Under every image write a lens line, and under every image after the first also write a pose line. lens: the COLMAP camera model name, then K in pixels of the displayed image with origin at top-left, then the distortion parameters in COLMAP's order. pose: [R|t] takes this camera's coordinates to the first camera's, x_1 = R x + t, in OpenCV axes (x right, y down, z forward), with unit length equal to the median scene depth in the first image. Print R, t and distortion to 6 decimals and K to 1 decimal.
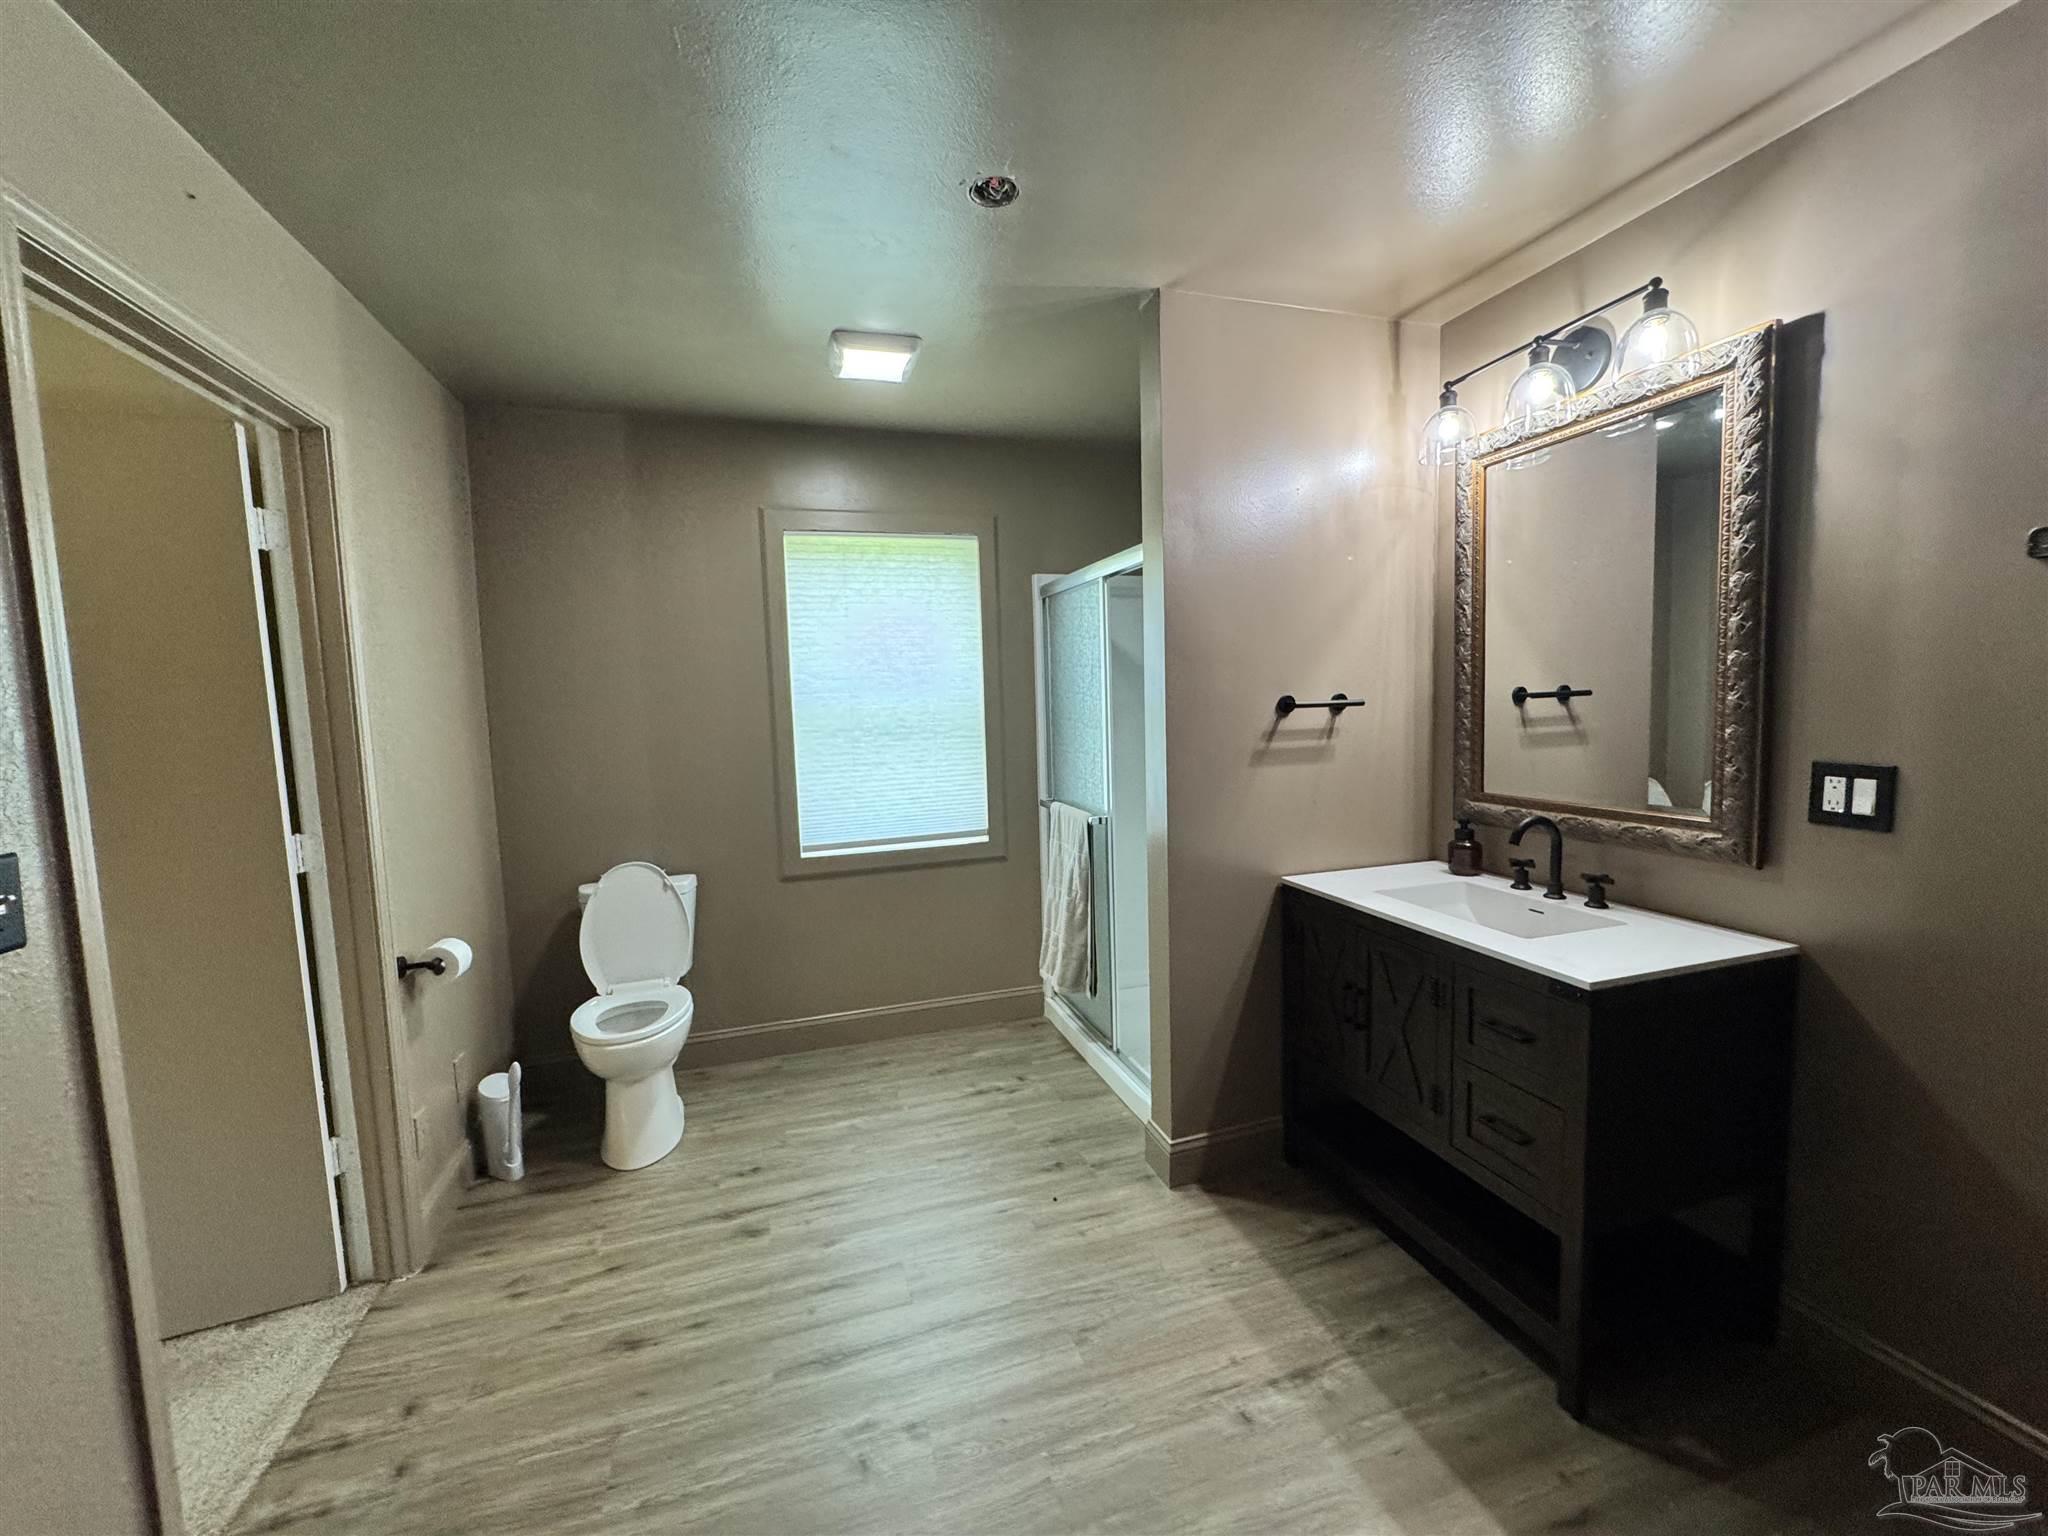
lens RADIAL K [[815.0, 0, 1029.2], [0, 815.0, 770.9], [0, 0, 1]] dist [-0.017744, -0.000191]
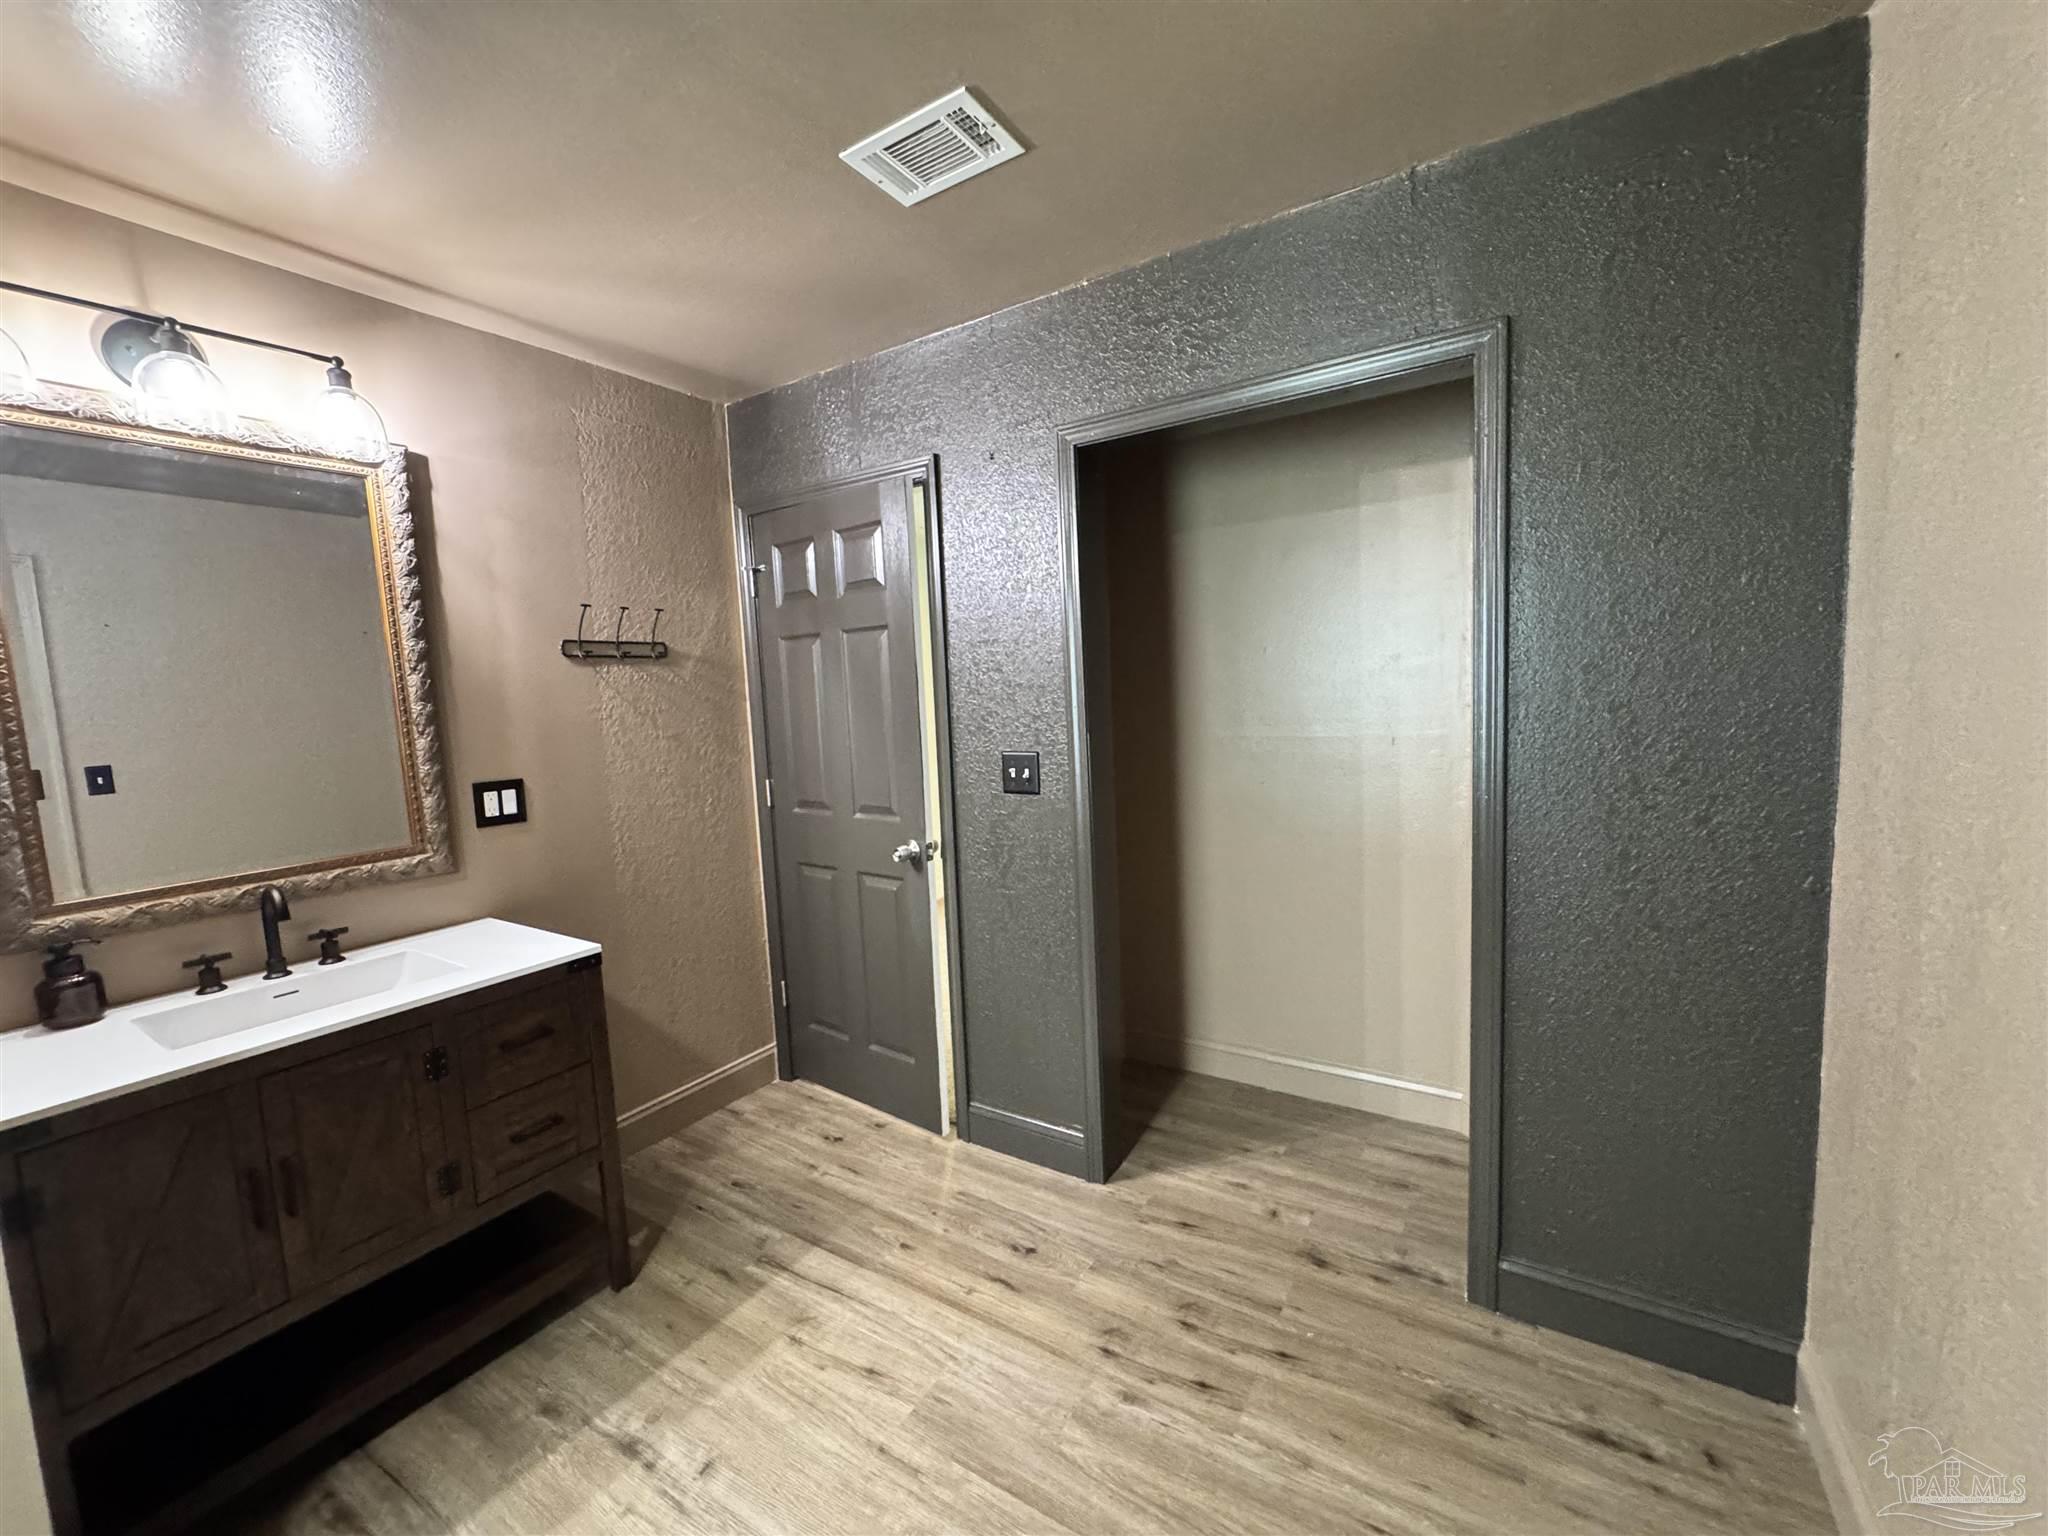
lens RADIAL K [[815.0, 0, 1021.2], [0, 815.0, 766.3], [0, 0, 1]] dist [-0.017744, -0.000191]
pose [[-0.652123, -0.017442, 0.757913, -0.662172], [0.123966, 0.983826, 0.129303, -0.099955], [-0.747909, 0.178277, -0.639413, 1.125814]]
